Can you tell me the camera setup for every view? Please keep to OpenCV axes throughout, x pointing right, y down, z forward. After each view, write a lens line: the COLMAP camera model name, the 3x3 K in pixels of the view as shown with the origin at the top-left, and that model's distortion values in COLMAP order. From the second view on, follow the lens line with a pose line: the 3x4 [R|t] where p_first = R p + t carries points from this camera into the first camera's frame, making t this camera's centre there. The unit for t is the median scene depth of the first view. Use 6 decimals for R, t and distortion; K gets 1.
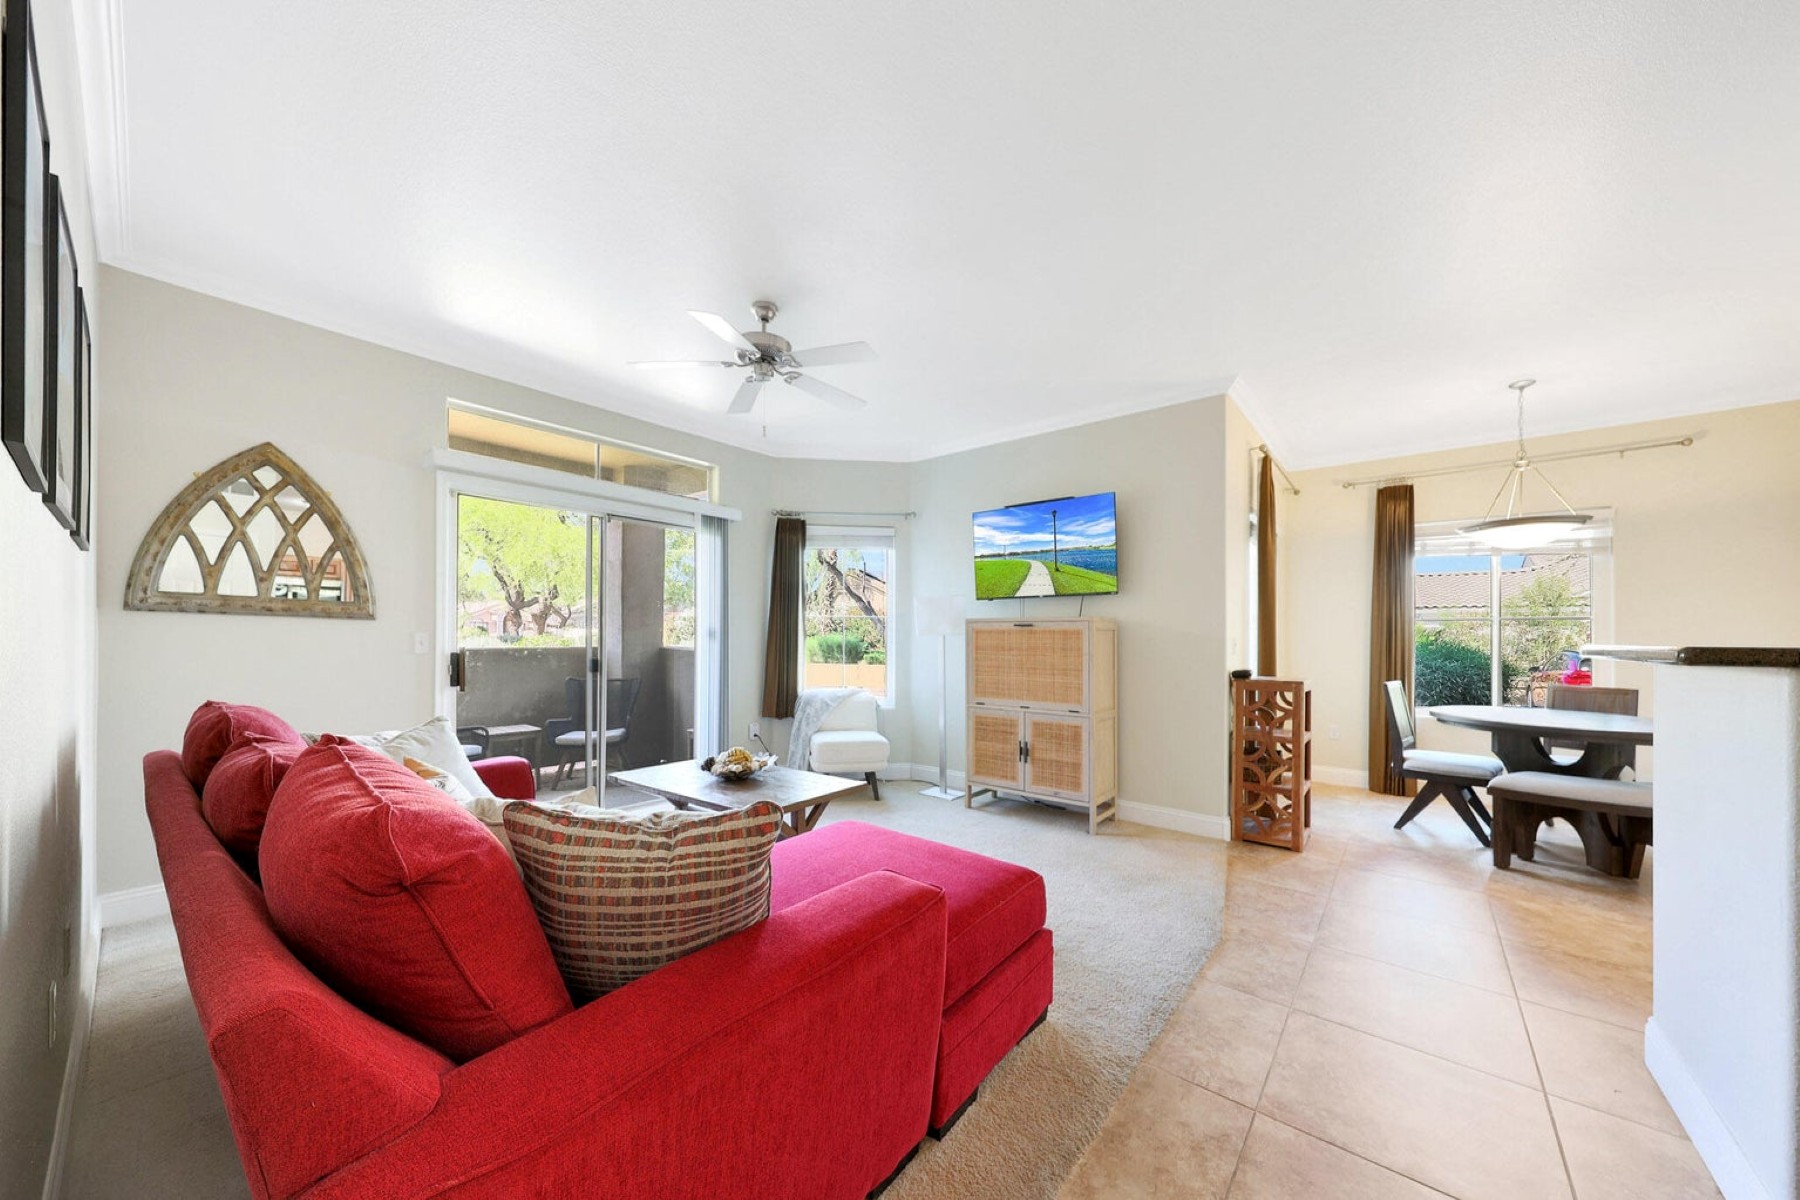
lens RADIAL K [[624.1, 0, 894.0], [0, 624.1, 638.0], [0, 0, 1]] dist [0.000169, -0.000107]
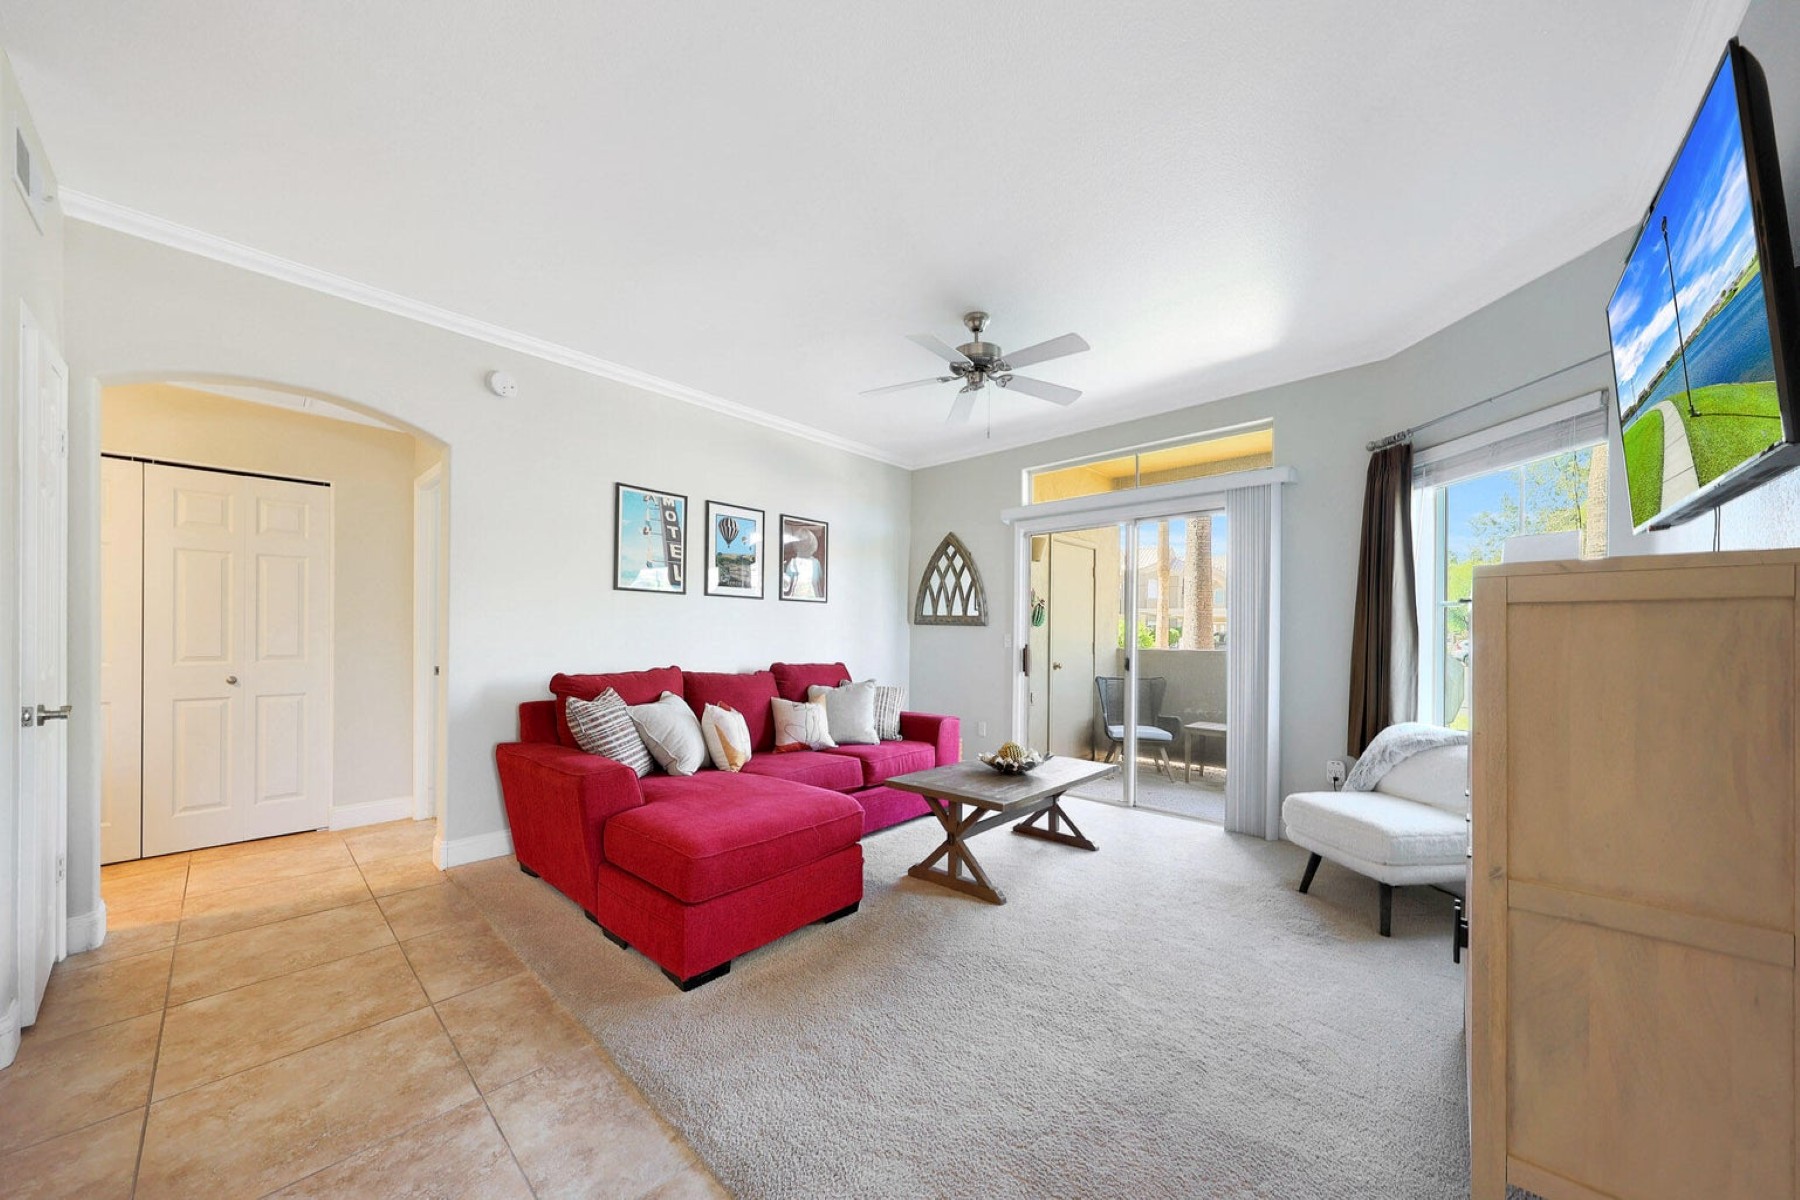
lens RADIAL K [[624.1, 0, 903.9], [0, 624.1, 637.9], [0, 0, 1]] dist [0.000169, -0.000107]
pose [[-0.048752, -0.002360, -0.998808, 0.823927], [-0.005406, 0.999983, -0.002099, 0.005876], [0.998796, 0.005298, -0.048764, 0.913046]]
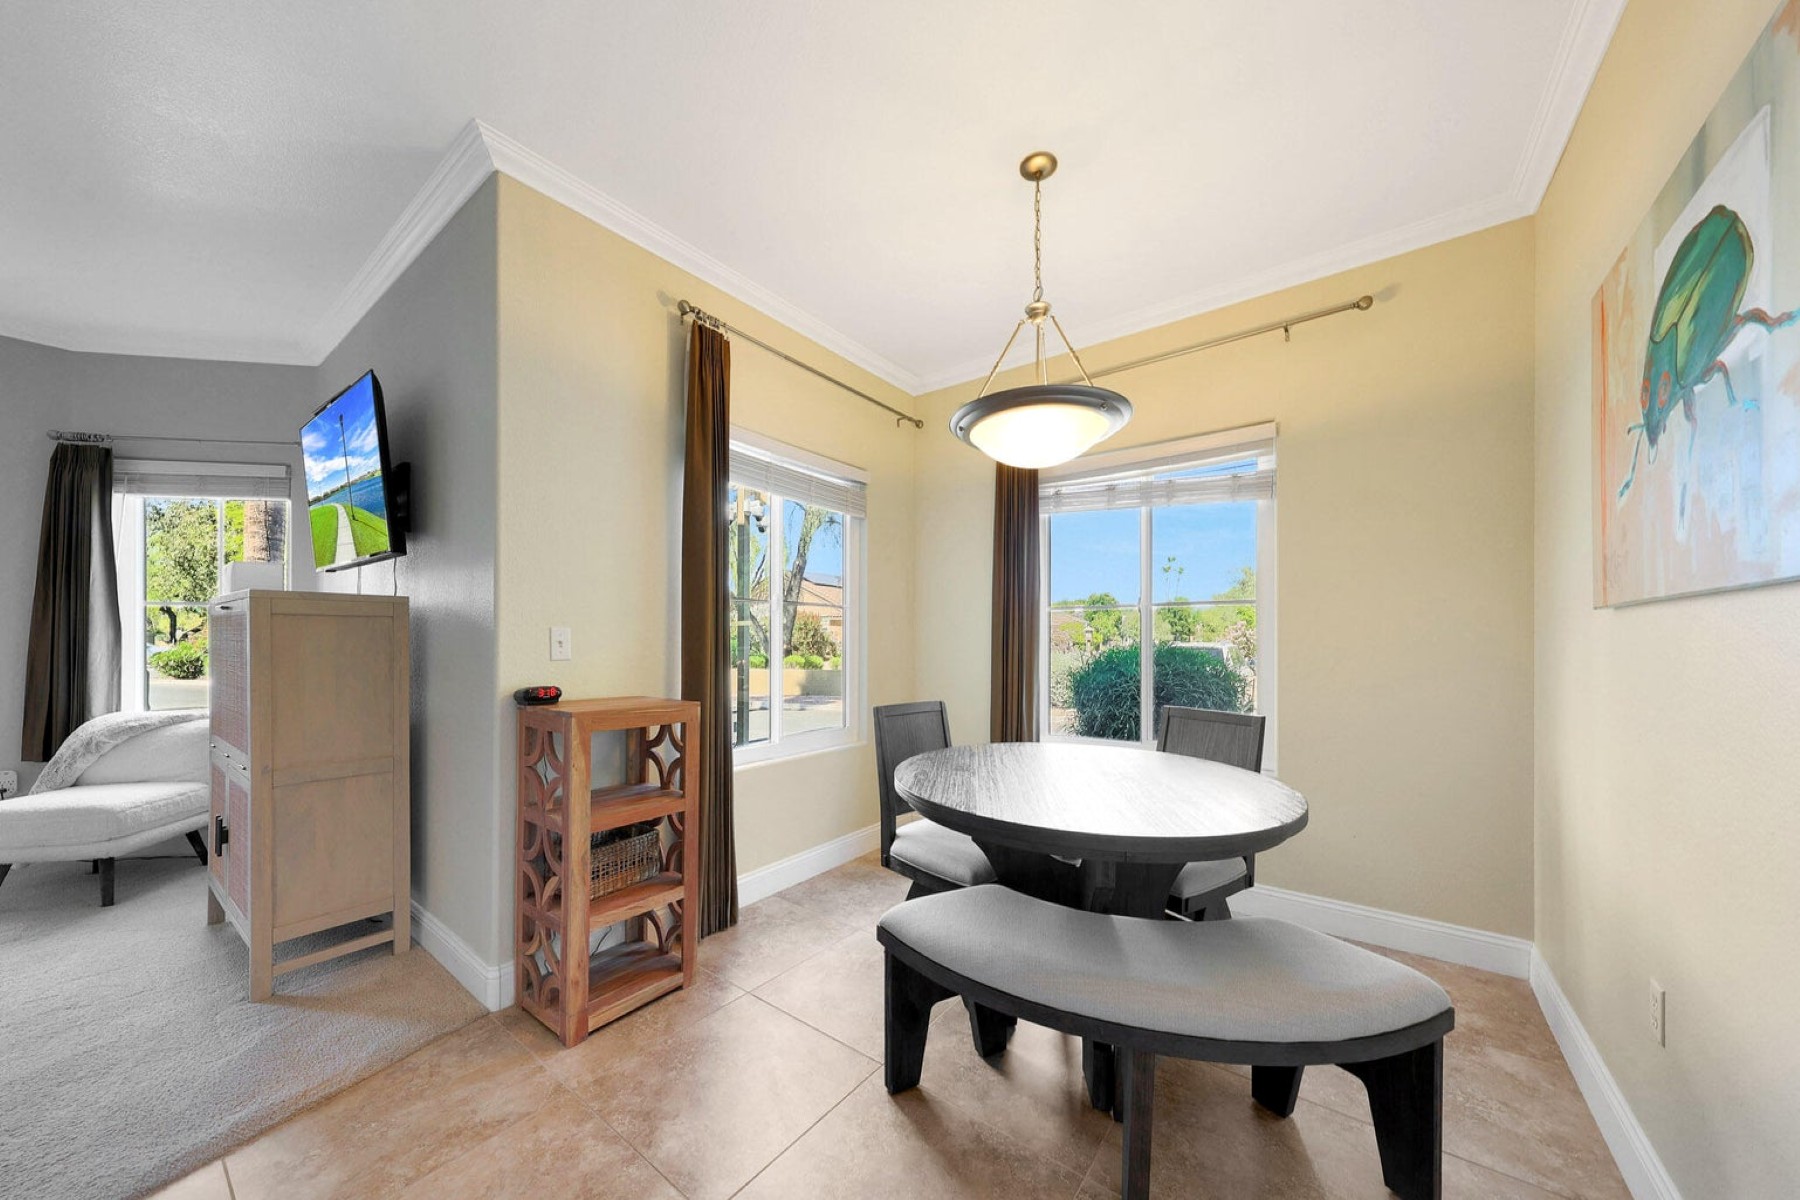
lens RADIAL K [[624.1, 0, 894.6], [0, 624.1, 638.2], [0, 0, 1]] dist [0.000169, -0.000107]
pose [[0.999093, -0.001278, 0.042573, 1.063122], [0.001484, 0.999987, -0.004809, 0.013963], [-0.042566, 0.004867, 0.999082, 0.562798]]
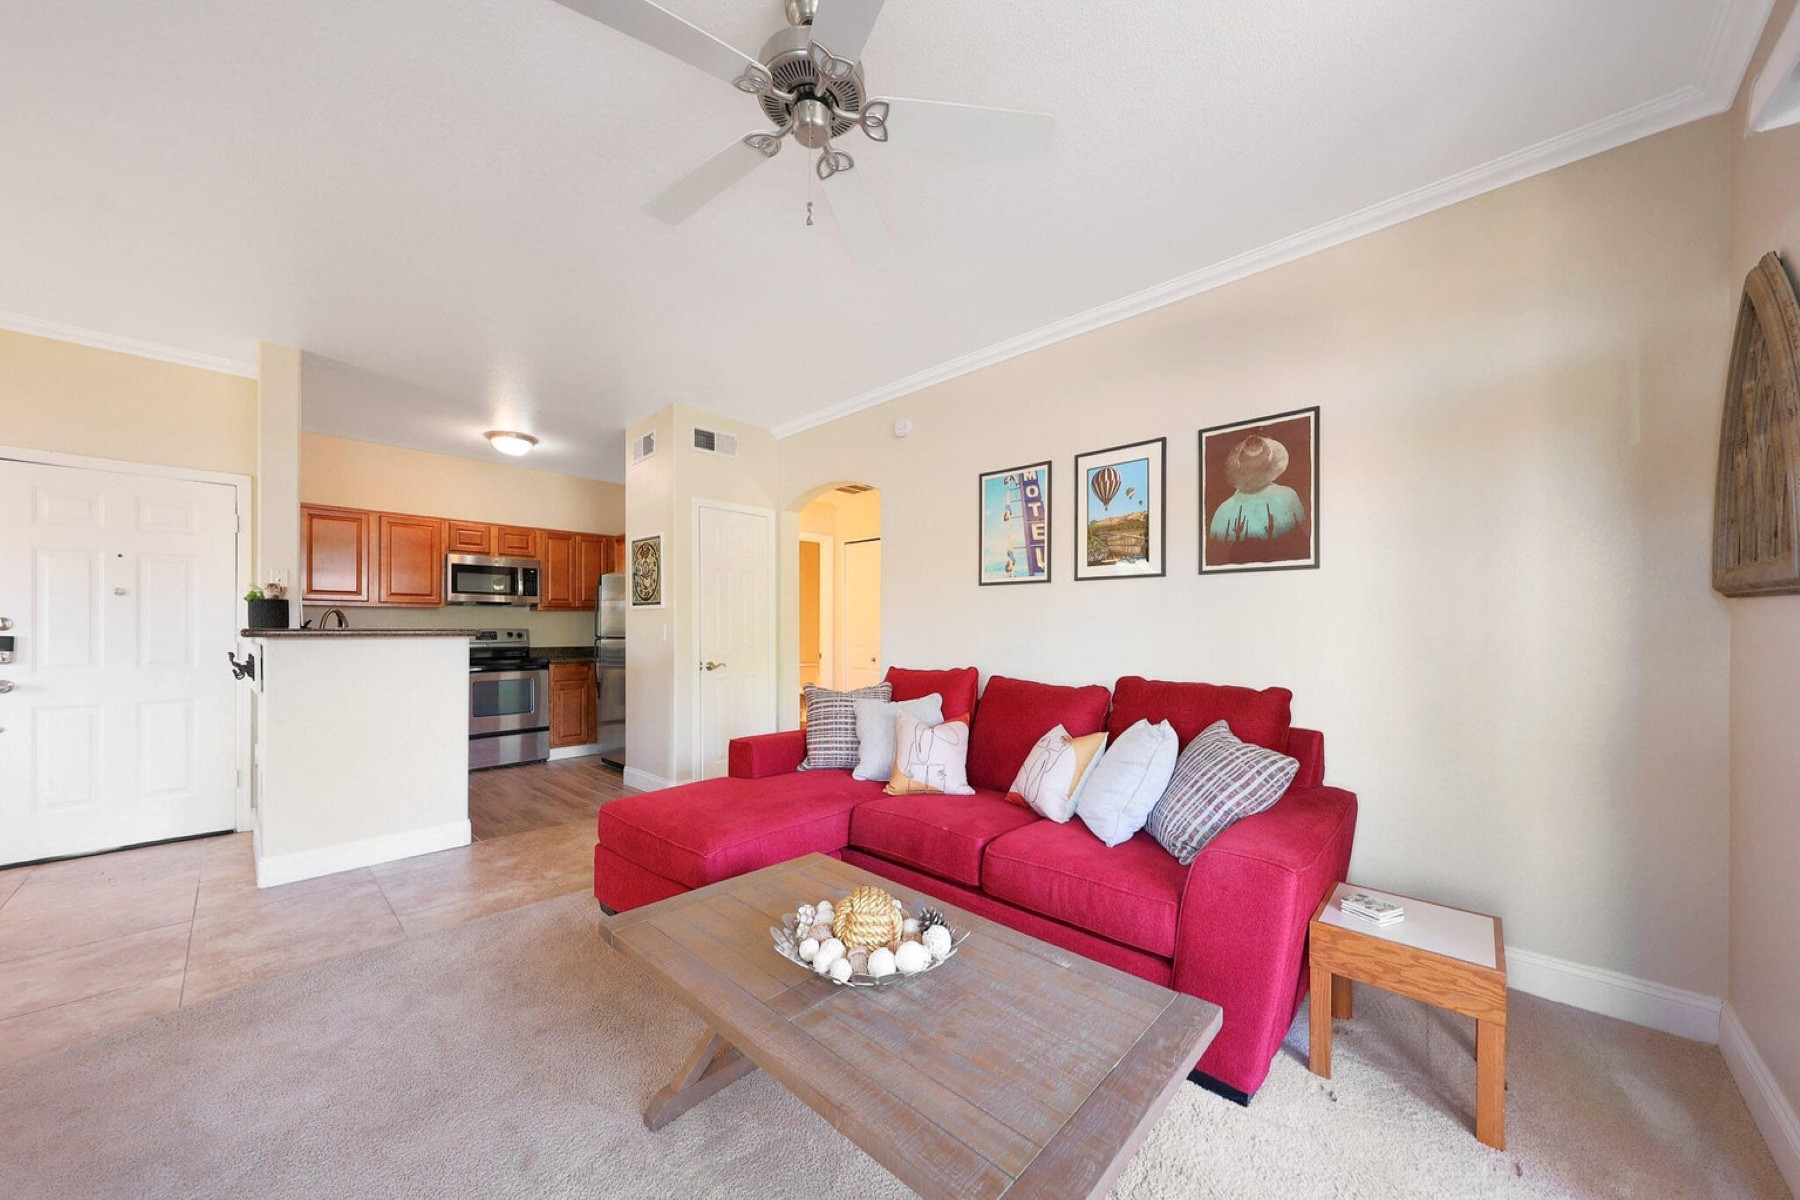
lens RADIAL K [[624.1, 0, 900.7], [0, 624.1, 634.5], [0, 0, 1]] dist [0.000169, -0.000107]
pose [[-0.997456, -0.011328, 0.070376, -0.324439], [-0.011141, 0.999933, 0.003049, 0.001690], [-0.070406, 0.002257, -0.997516, 1.481253]]
